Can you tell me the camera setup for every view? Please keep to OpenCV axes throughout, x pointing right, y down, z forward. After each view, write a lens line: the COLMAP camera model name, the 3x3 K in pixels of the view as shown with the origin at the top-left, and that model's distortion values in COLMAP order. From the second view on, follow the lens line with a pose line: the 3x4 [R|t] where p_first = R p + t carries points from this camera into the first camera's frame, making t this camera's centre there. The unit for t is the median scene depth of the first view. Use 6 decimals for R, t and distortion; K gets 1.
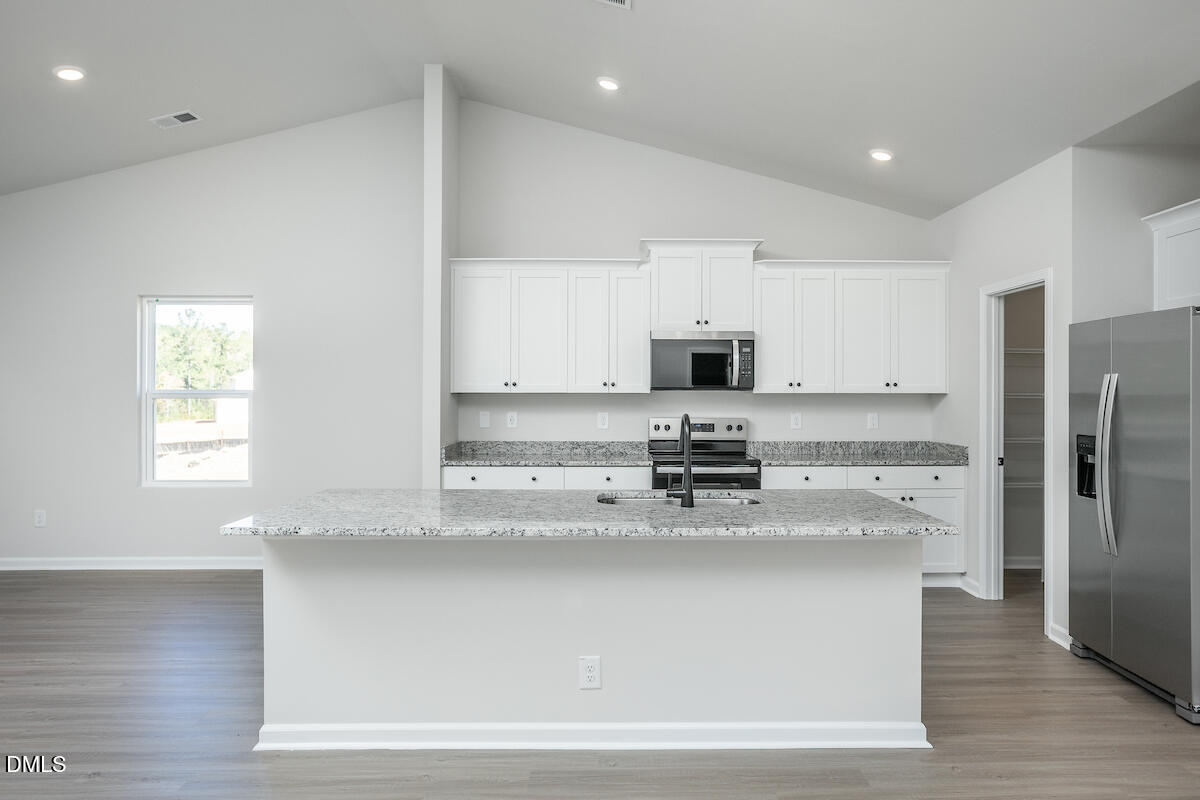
lens RADIAL K [[771.3, 0, 602.8], [0, 771.3, 377.4], [0, 0, 1]] dist [-0.032200, 0.000665]
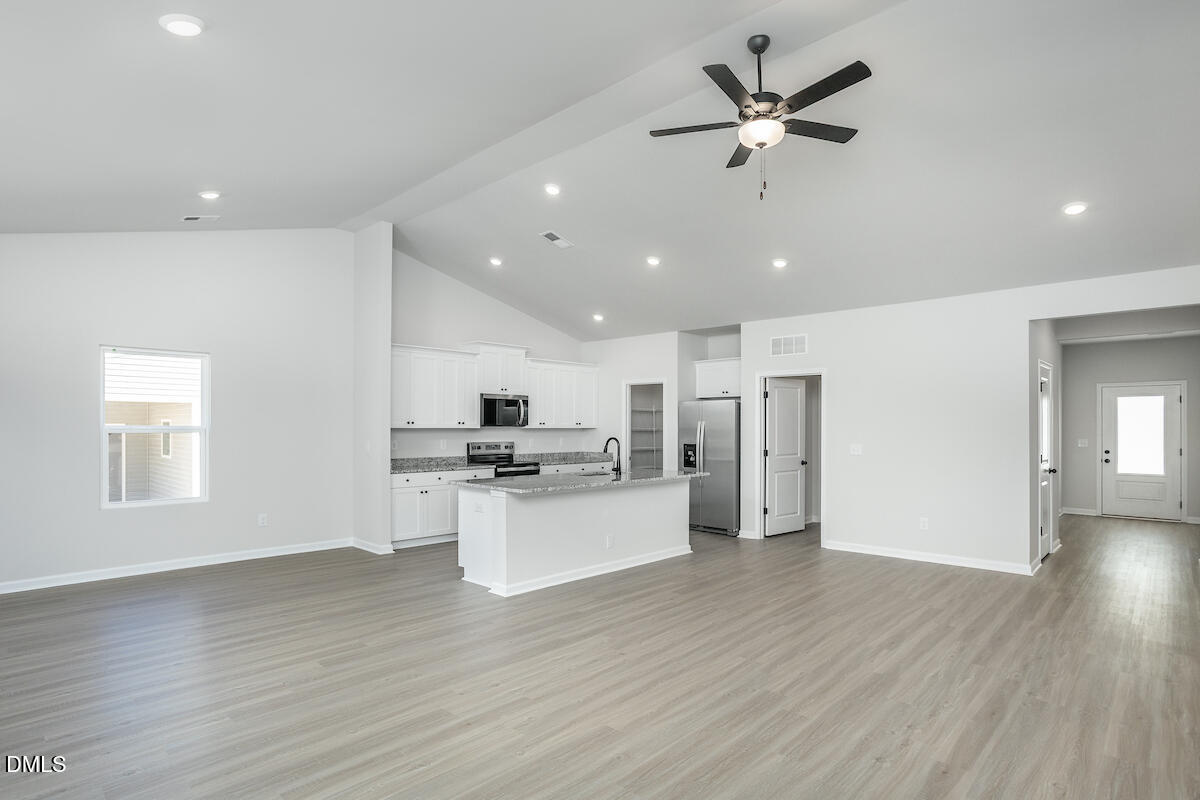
lens RADIAL K [[624.6, 0, 601.4], [0, 624.6, 421.1], [0, 0, 1]] dist [-0.032911, -0.000432]
pose [[0.699201, 0.006667, 0.714894, -0.772384], [-0.014124, 0.999890, 0.004489, -0.006327], [-0.714786, -0.013236, 0.699218, -0.205371]]
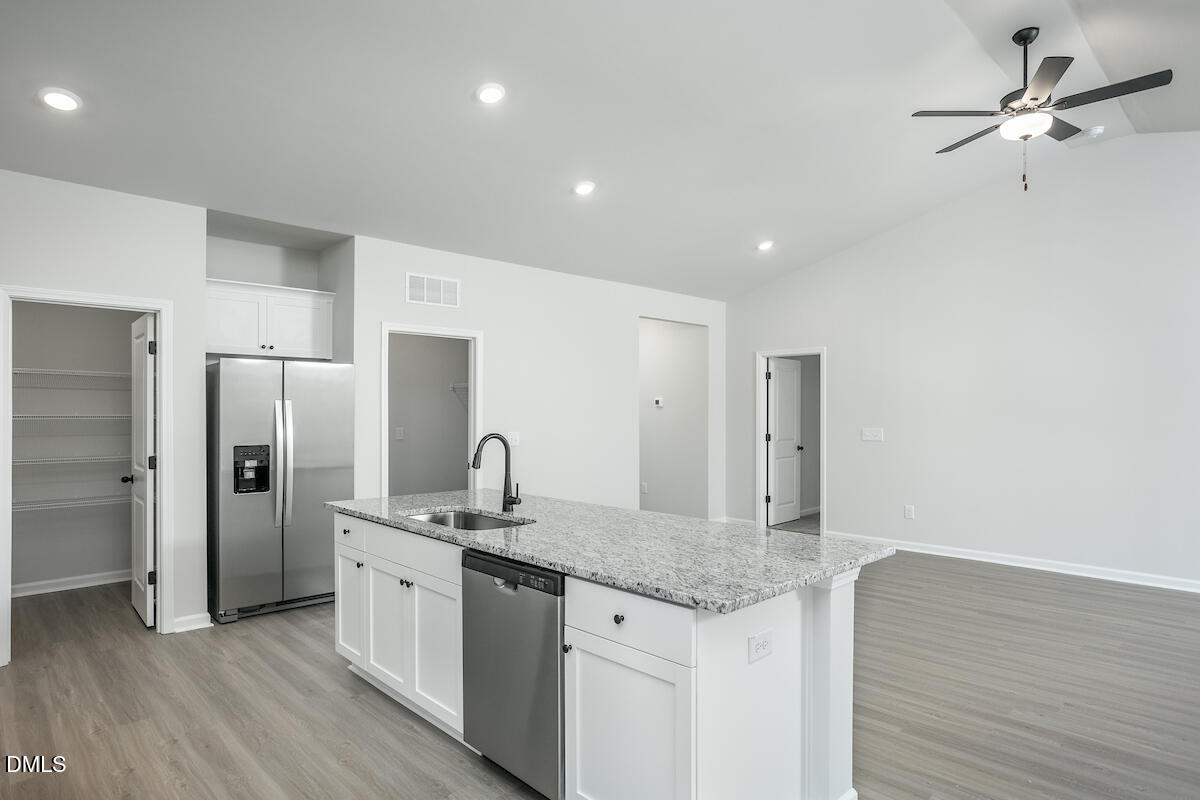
lens RADIAL K [[676.2, 0, 600.0], [0, 676.2, 400.0], [0, 0, 1]] dist [-0.001899, -0.000485]
pose [[-0.690059, 0.005431, 0.723733, -0.418943], [-0.015637, 0.999627, -0.022411, 0.008638], [-0.723584, -0.026782, -0.689717, 0.930648]]
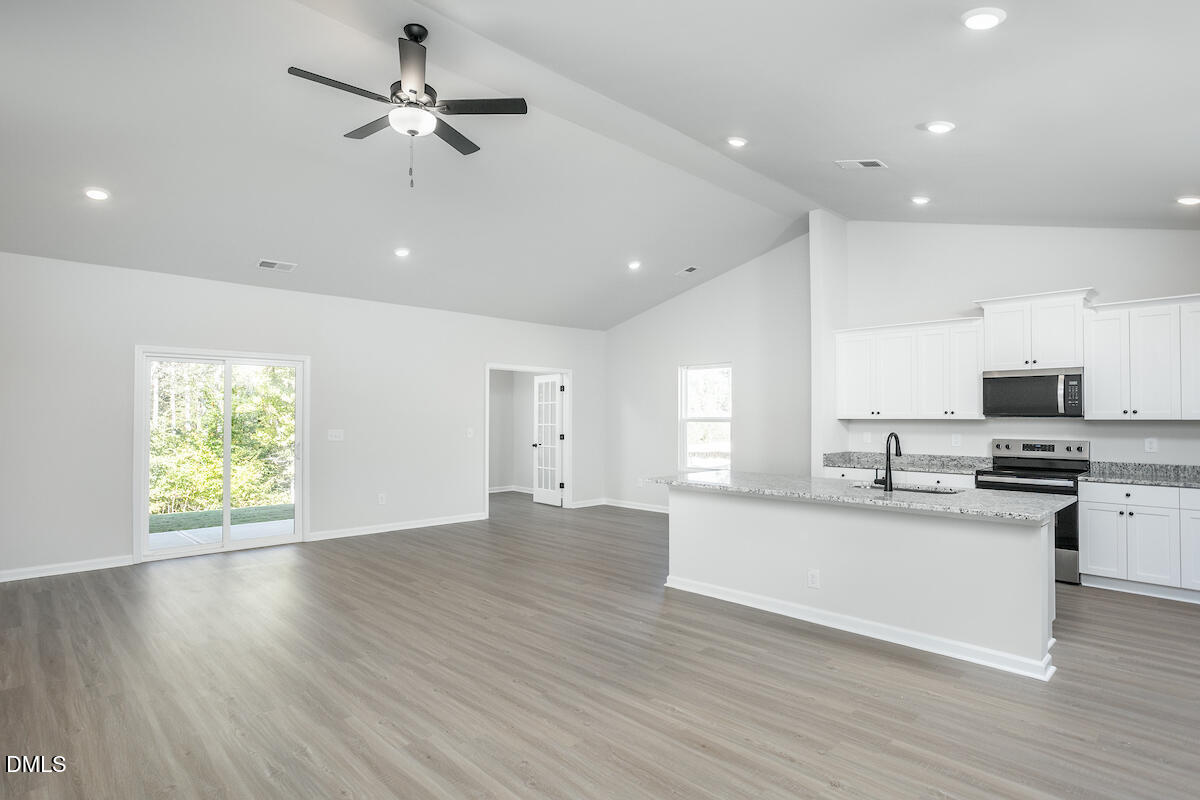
lens RADIAL K [[616.0, 0, 600.0], [0, 616.0, 400.0], [0, 0, 1]] dist [-0.028146, 0.001477]
pose [[0.687585, -0.019813, -0.725834, 0.359843], [0.011261, 0.999798, -0.016624, -0.002177], [0.726017, 0.003257, 0.687669, -0.166608]]
